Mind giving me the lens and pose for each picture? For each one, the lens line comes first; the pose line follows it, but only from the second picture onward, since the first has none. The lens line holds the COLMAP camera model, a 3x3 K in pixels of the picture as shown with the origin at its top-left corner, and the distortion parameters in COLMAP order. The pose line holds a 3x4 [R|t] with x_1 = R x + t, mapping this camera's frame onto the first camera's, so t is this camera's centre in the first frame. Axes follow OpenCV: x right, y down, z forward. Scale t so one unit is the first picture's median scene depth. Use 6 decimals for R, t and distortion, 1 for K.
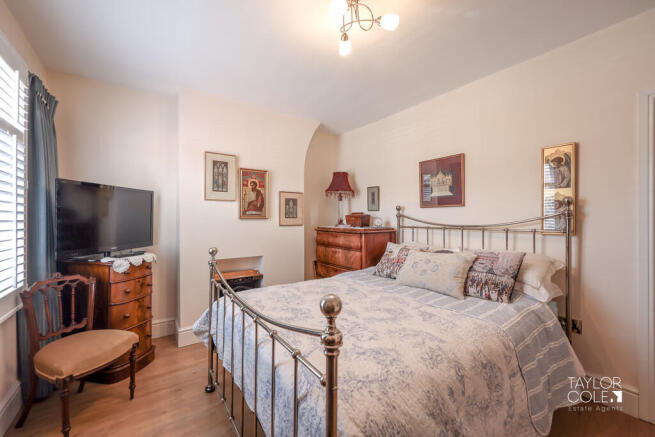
lens RADIAL K [[261.7, 0, 325.8], [0, 261.7, 218.7], [0, 0, 1]] dist [0.000099, 0.000114]
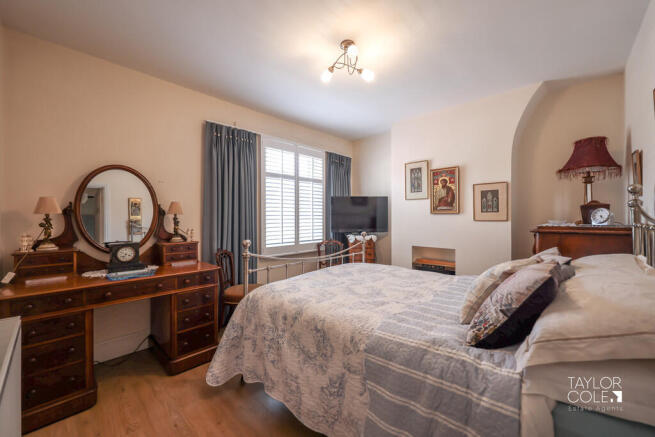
lens RADIAL K [[261.7, 0, 325.8], [0, 261.7, 218.7], [0, 0, 1]] dist [0.000099, 0.000114]
pose [[0.194166, 0.005411, -0.980954, 0.689375], [0.004056, 0.999972, 0.006319, 0.012814], [0.980960, -0.005206, 0.194139, 0.304637]]
